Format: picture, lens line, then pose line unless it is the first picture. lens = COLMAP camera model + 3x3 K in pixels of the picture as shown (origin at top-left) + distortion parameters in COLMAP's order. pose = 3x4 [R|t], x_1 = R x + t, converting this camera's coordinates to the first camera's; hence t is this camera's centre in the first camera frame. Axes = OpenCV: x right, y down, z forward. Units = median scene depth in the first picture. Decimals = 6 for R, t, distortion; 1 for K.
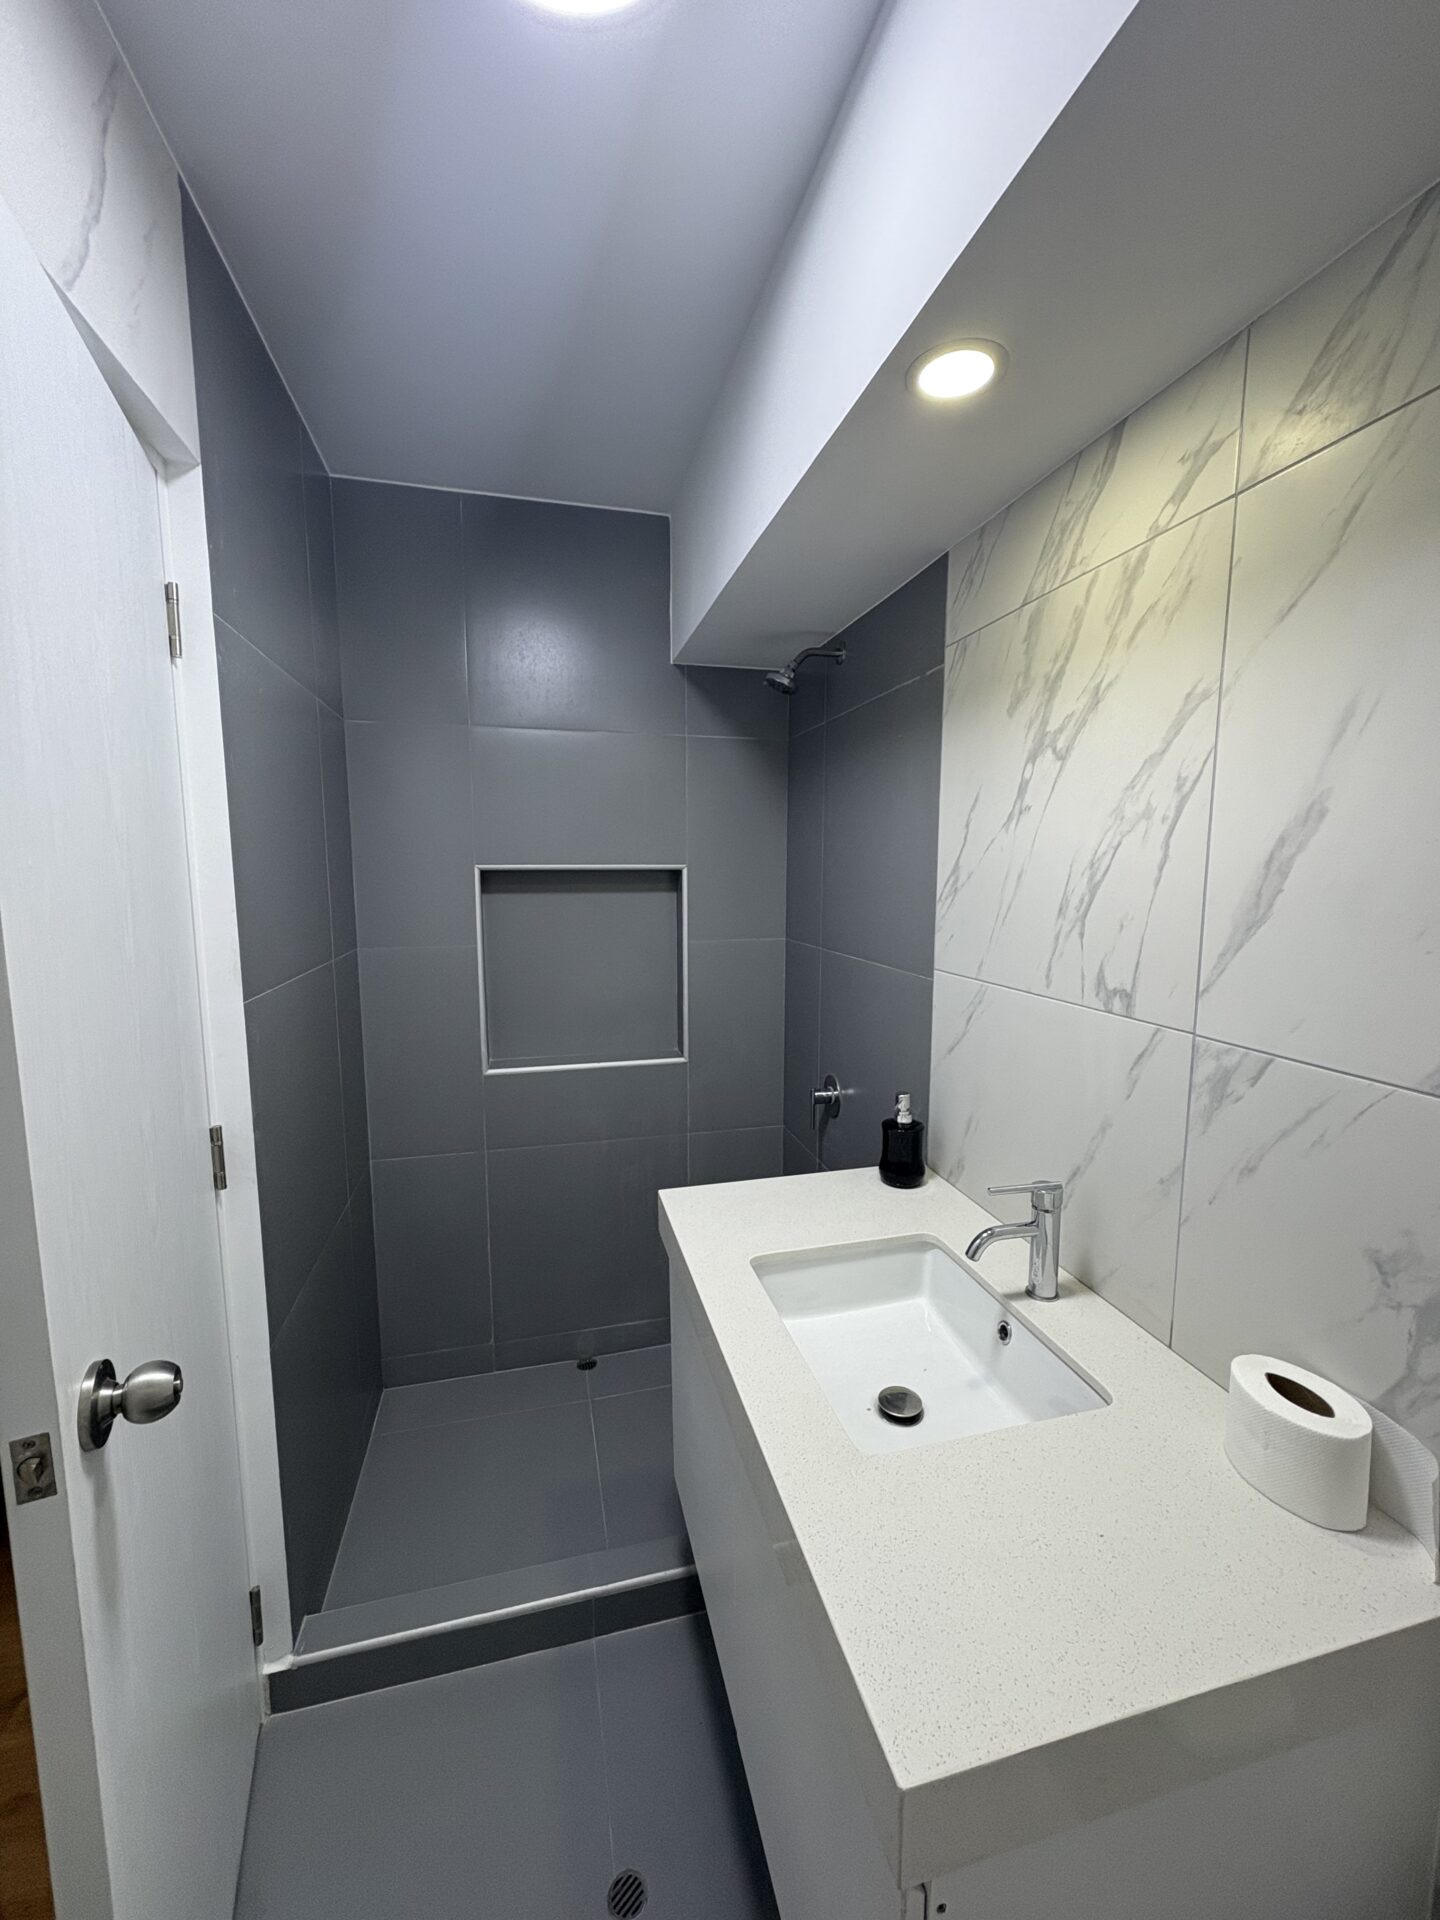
lens RADIAL K [[762.8, 0, 720.0], [0, 762.8, 960.0], [0, 0, 1]] dist [0.011334, 0.000080]
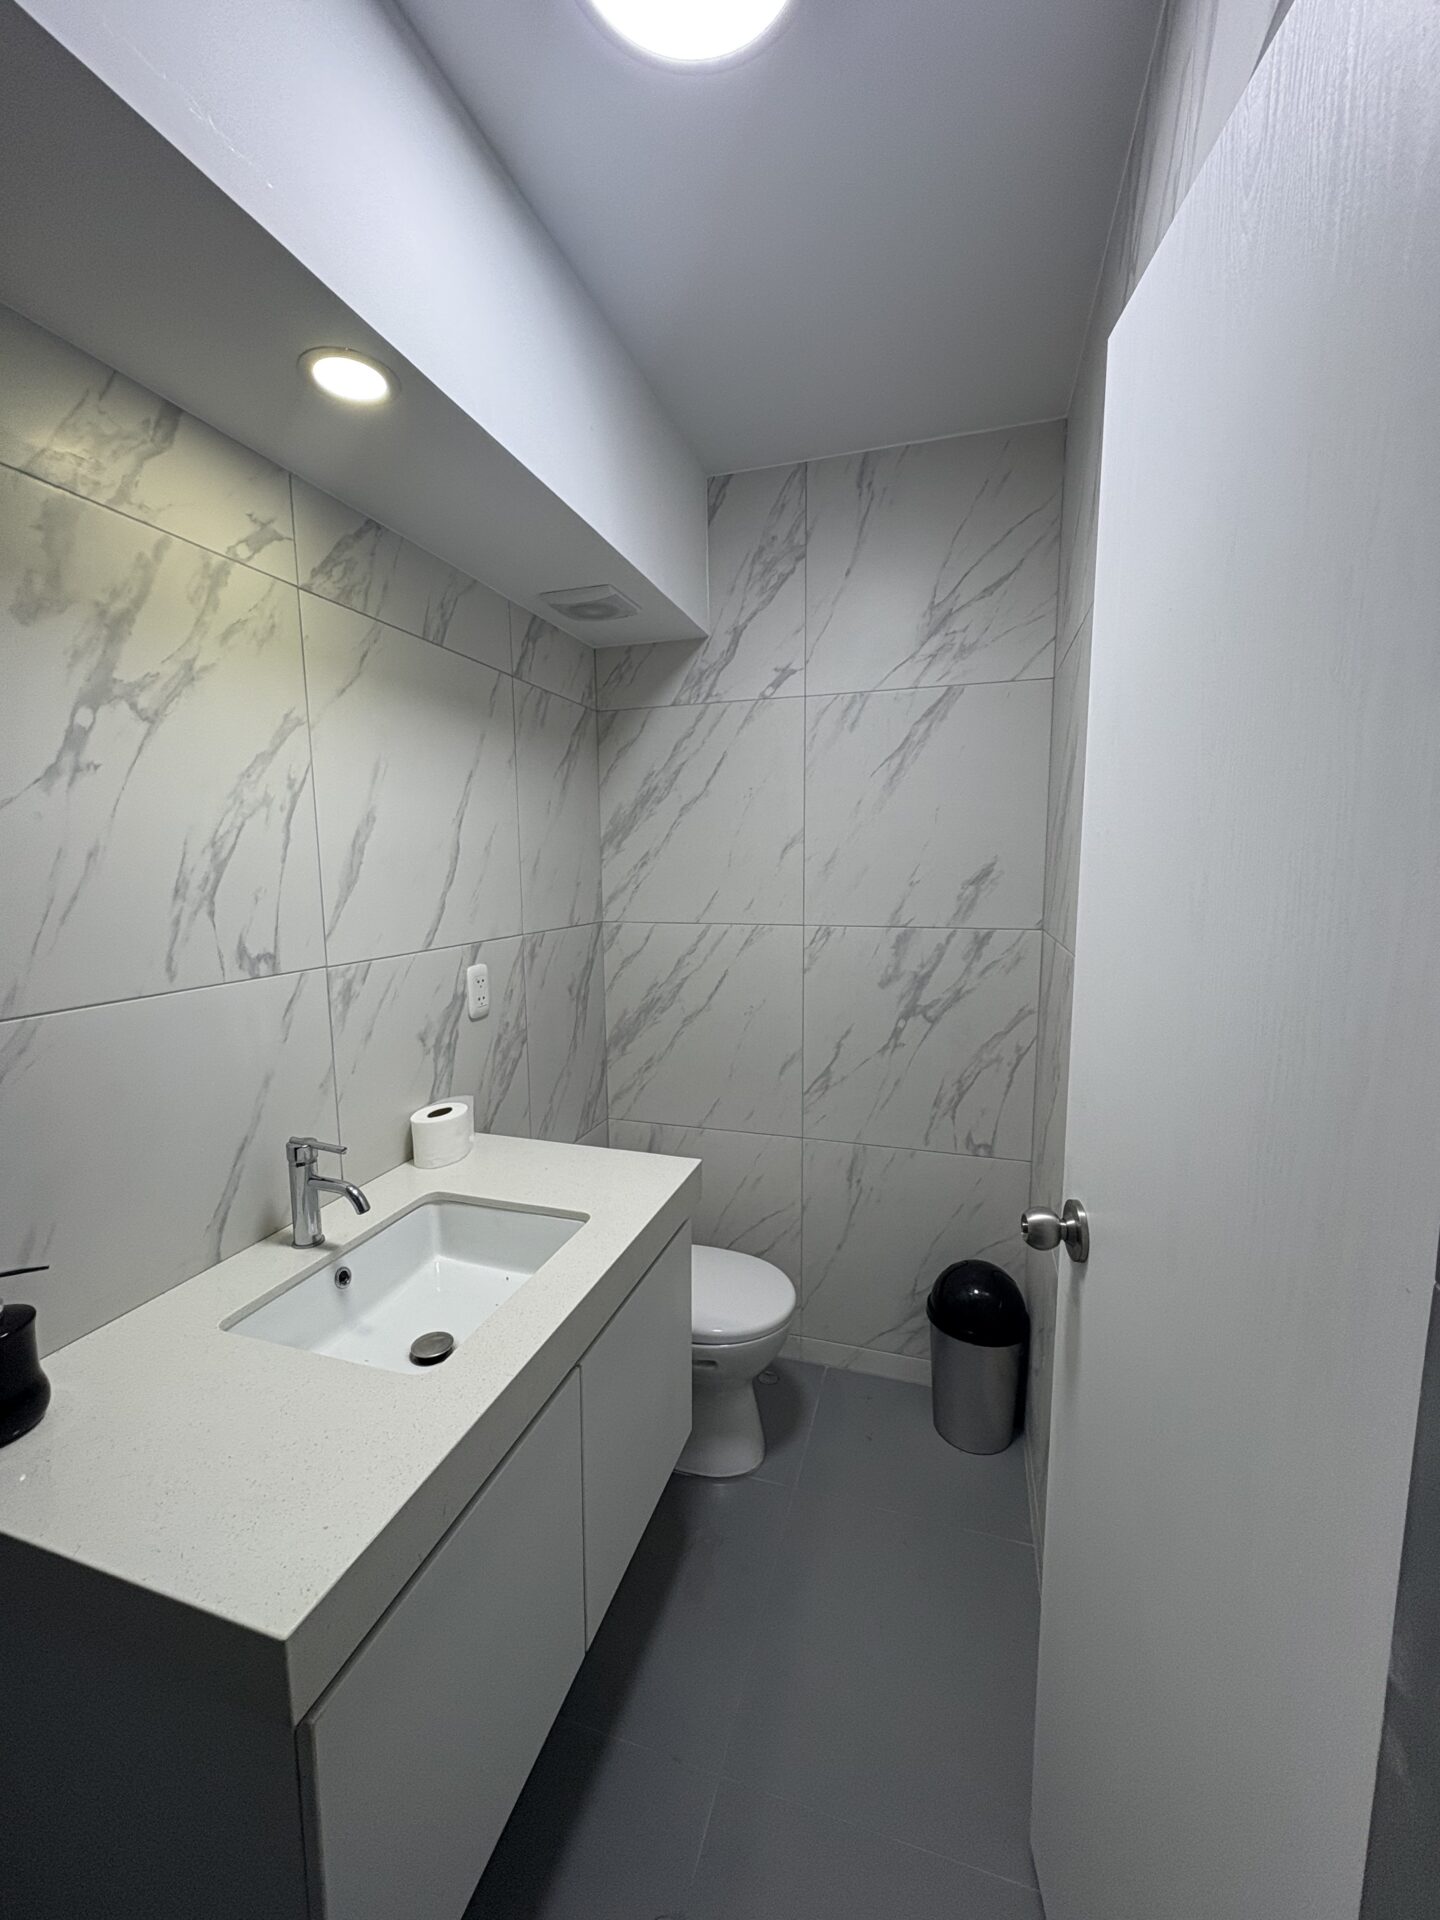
lens RADIAL K [[762.8, 0, 720.0], [0, 762.8, 960.0], [0, 0, 1]] dist [0.011334, 0.000080]
pose [[-0.850741, -0.060797, 0.522056, -0.652934], [0.070976, 0.970899, 0.228729, -0.166266], [-0.520770, 0.231643, -0.821669, 1.594210]]
